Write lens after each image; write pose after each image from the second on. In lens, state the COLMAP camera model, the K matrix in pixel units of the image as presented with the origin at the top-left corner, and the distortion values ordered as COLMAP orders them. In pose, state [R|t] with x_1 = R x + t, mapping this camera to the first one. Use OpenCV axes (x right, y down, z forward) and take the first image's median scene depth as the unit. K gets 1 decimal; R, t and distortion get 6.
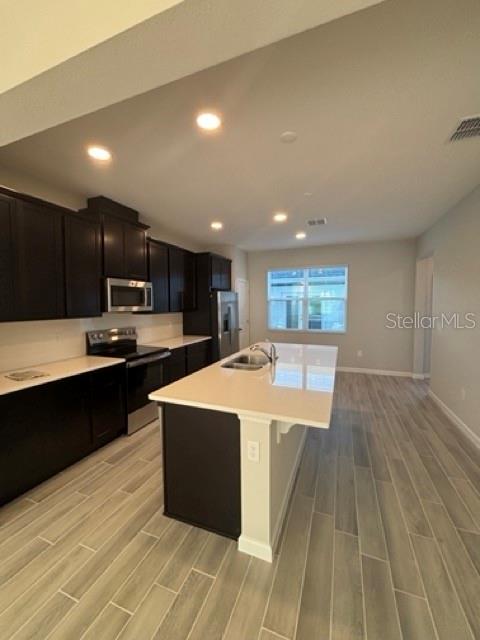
lens RADIAL K [[258.8, 0, 240.0], [0, 258.8, 320.0], [0, 0, 1]] dist [-0.000605, -0.000186]
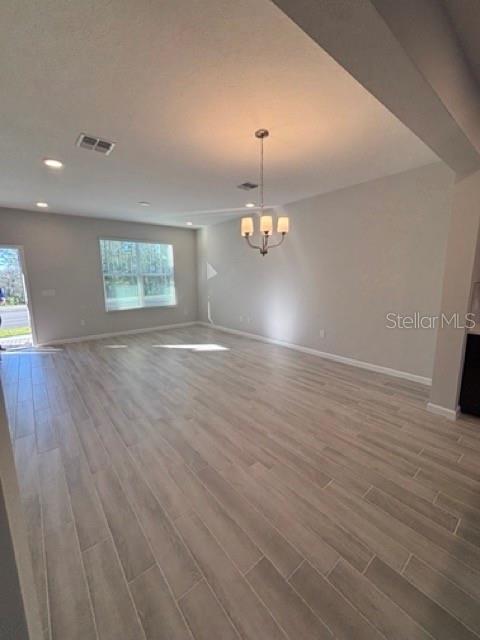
lens RADIAL K [[258.8, 0, 240.0], [0, 258.8, 320.0], [0, 0, 1]] dist [-0.000605, -0.000186]
pose [[-0.488087, 0.161624, -0.857700, 0.306016], [-0.042495, 0.977139, 0.208313, -0.002962], [0.871760, 0.138123, -0.470060, 0.179926]]
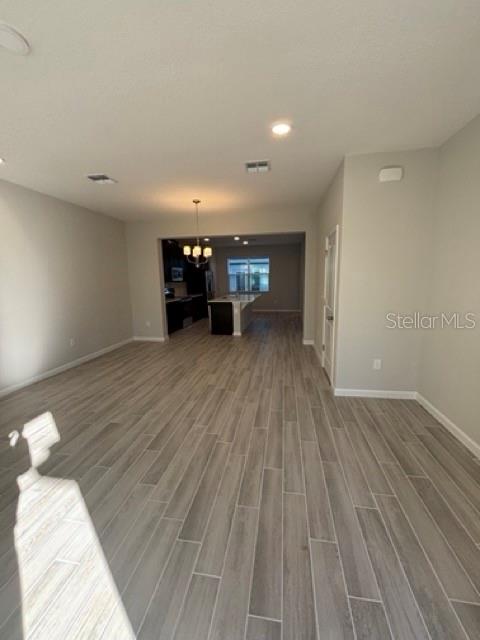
lens RADIAL K [[258.8, 0, 240.0], [0, 258.8, 320.0], [0, 0, 1]] dist [-0.000605, -0.000186]
pose [[0.978667, -0.043371, 0.200821, -0.236603], [0.023825, 0.994828, 0.098745, 0.073364], [-0.204065, -0.091854, 0.974639, -1.001619]]
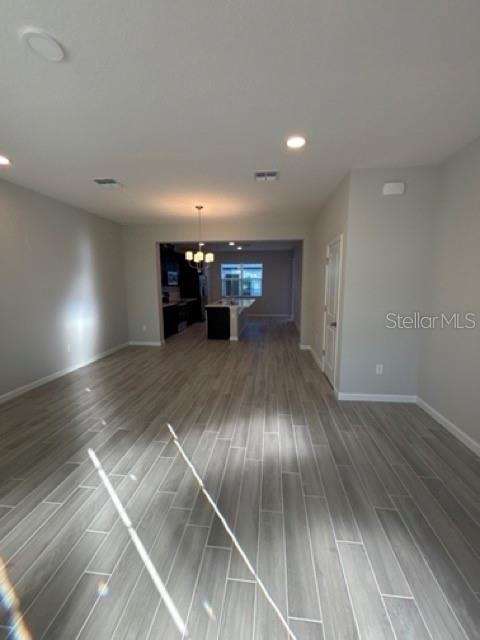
lens RADIAL K [[258.8, 0, 240.0], [0, 258.8, 320.0], [0, 0, 1]] dist [-0.000605, -0.000186]
pose [[0.967661, -0.033677, 0.249994, -0.287993], [0.013020, 0.996395, 0.083831, 0.067888], [-0.251916, -0.077865, 0.964611, -0.997218]]
